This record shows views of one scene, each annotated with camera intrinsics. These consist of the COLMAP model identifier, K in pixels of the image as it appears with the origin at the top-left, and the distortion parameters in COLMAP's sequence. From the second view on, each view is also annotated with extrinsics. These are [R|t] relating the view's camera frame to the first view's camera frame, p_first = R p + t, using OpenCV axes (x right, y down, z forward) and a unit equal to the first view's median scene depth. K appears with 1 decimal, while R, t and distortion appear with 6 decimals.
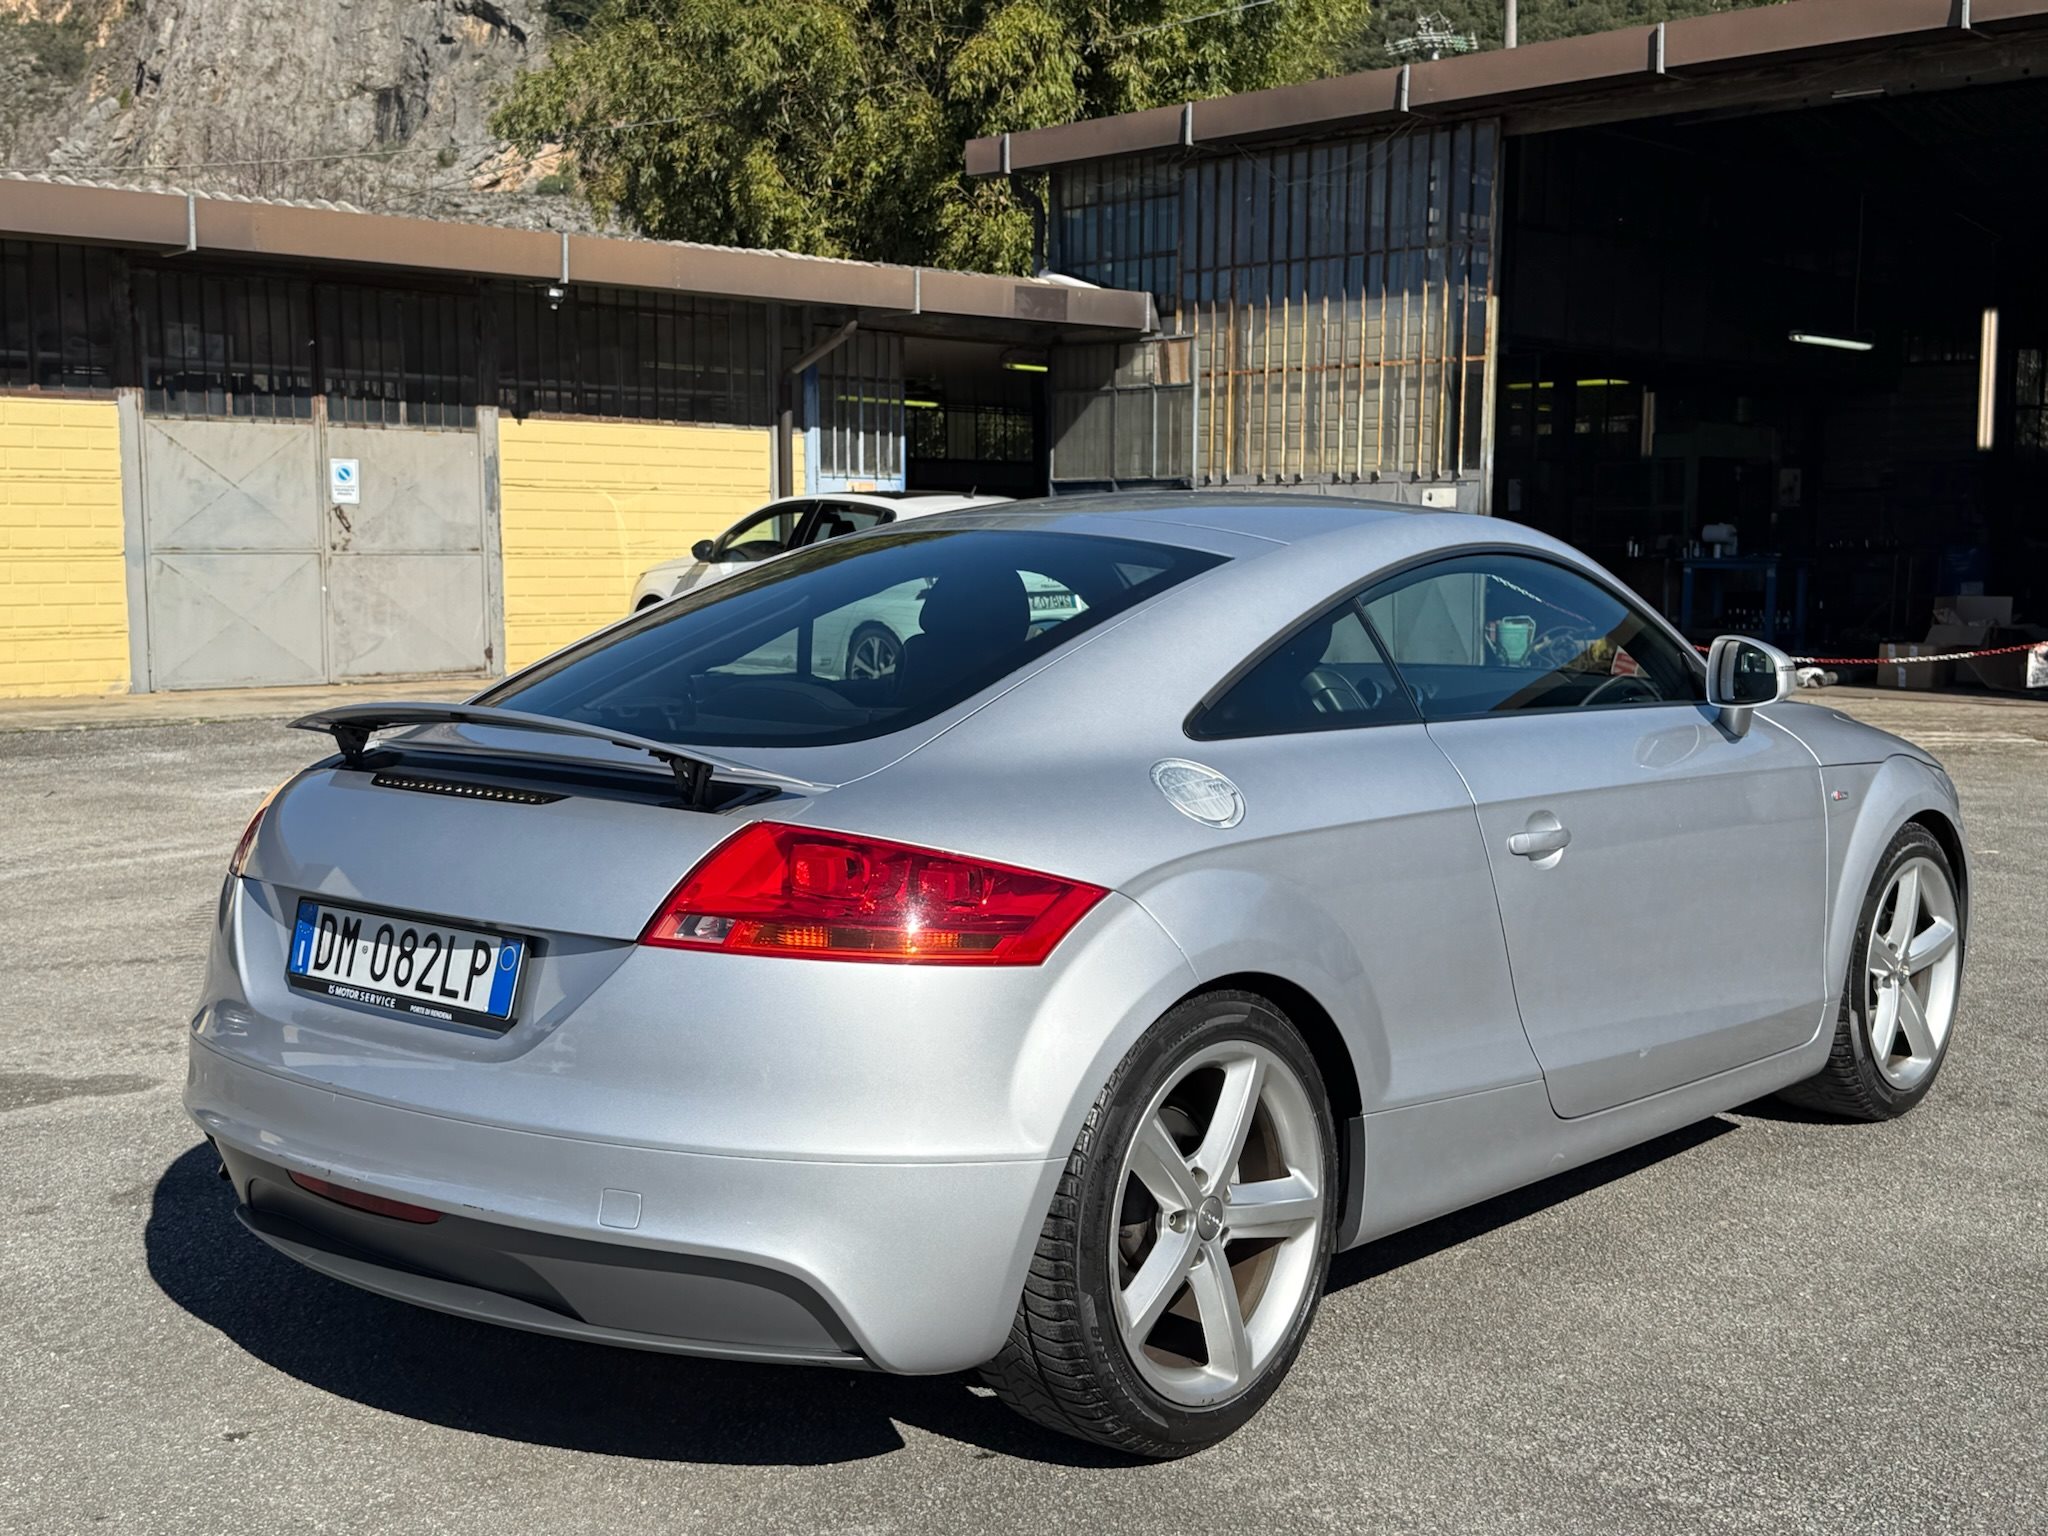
lens RADIAL K [[2355.0, 0, 1024.0], [0, 2355.0, 768.0], [0, 0, 1]] dist [0.204999, -0.472482]
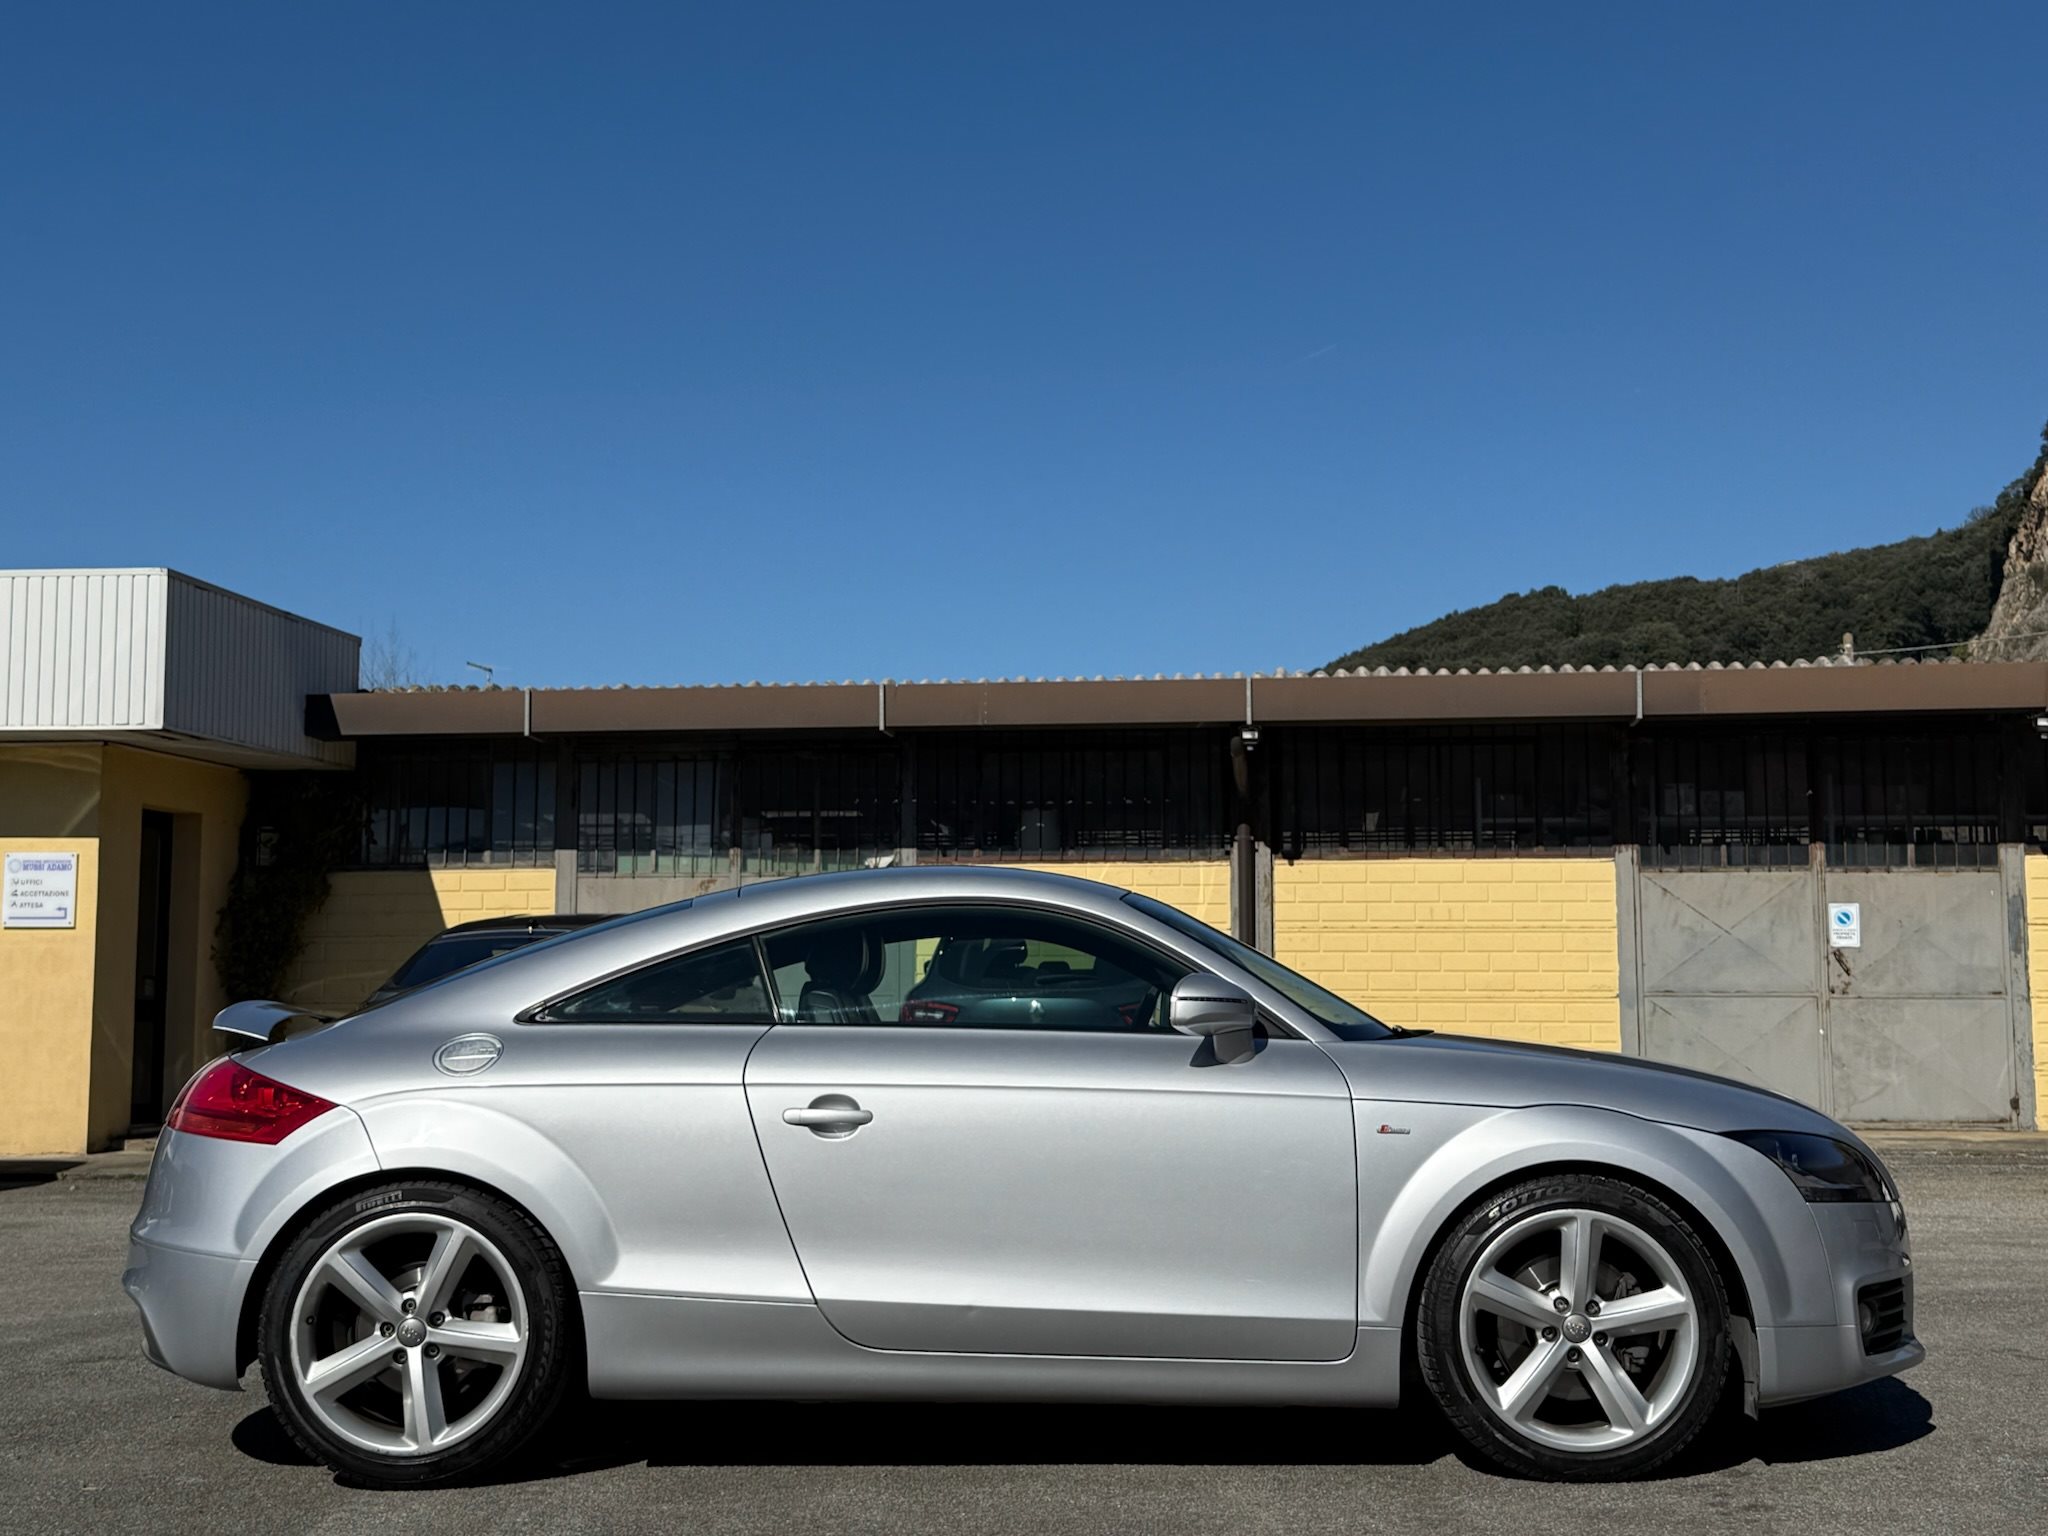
lens RADIAL K [[2544.1, 0, 1024.0], [0, 2544.1, 768.0], [0, 0, 1]] dist [0.202826, -0.408531]
pose [[0.653858, -0.073659, -0.753023, 0.272497], [-0.072518, 0.984567, -0.159277, 0.011618], [0.753134, 0.158753, 0.638426, 0.029488]]
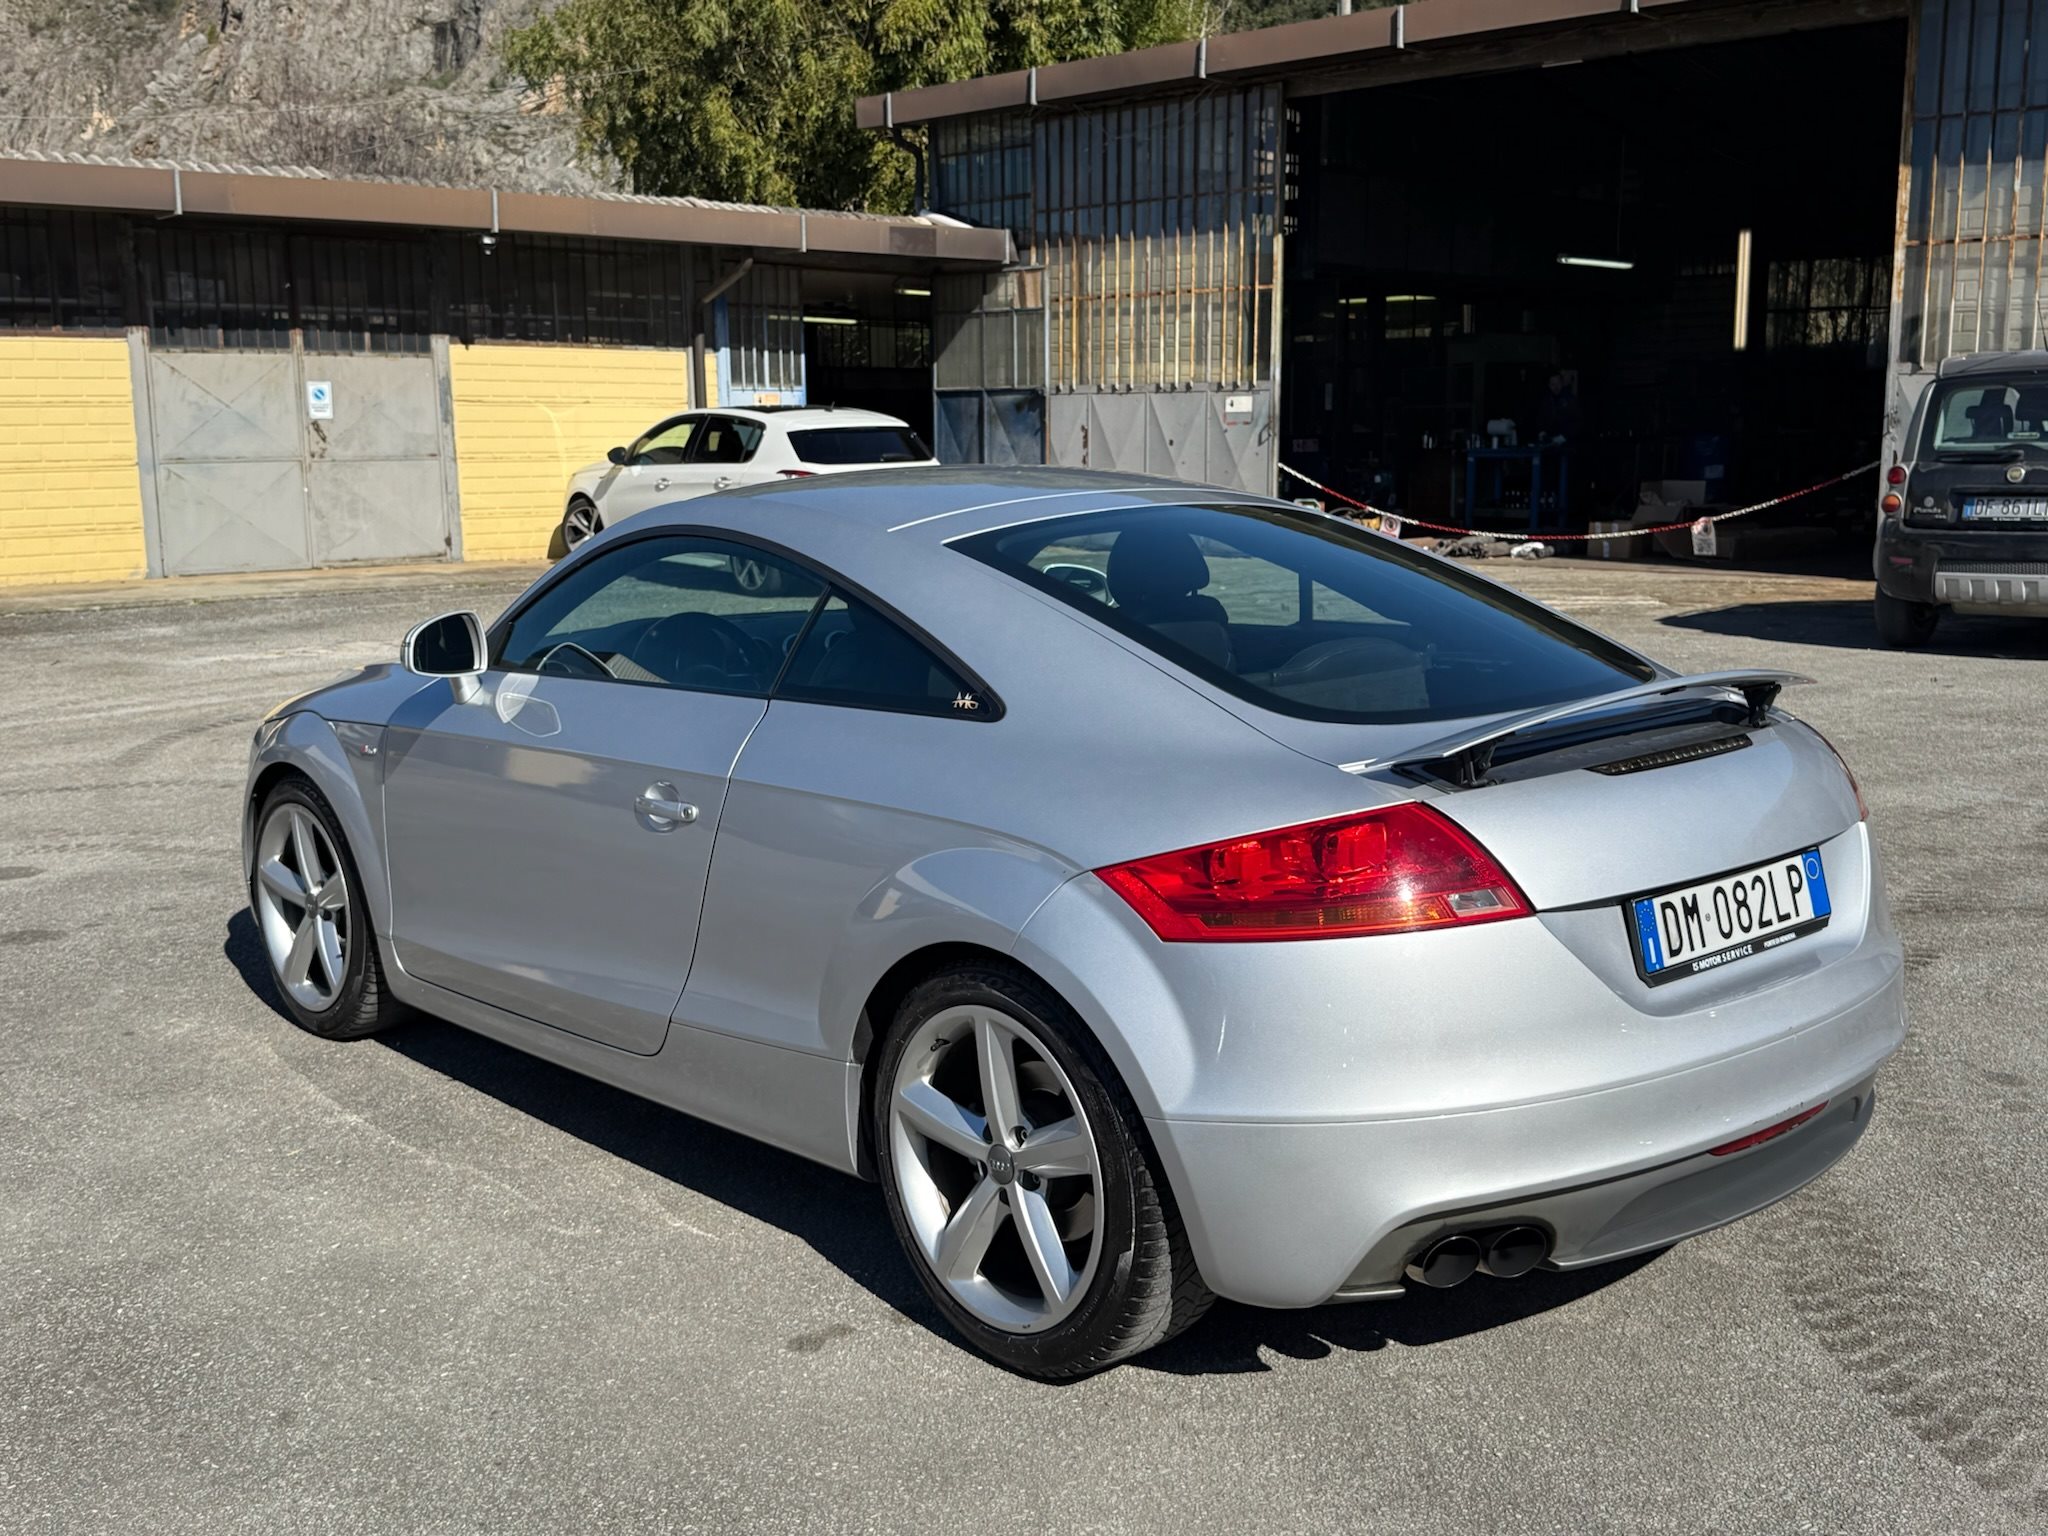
lens RADIAL K [[2067.2, 0, 1024.0], [0, 2067.2, 768.0], [0, 0, 1]] dist [0.185597, -0.419641]
pose [[0.999942, -0.010681, -0.001364, 0.062322], [0.010748, 0.997642, 0.067780, -0.002136], [0.000637, -0.067791, 0.997699, -0.065908]]
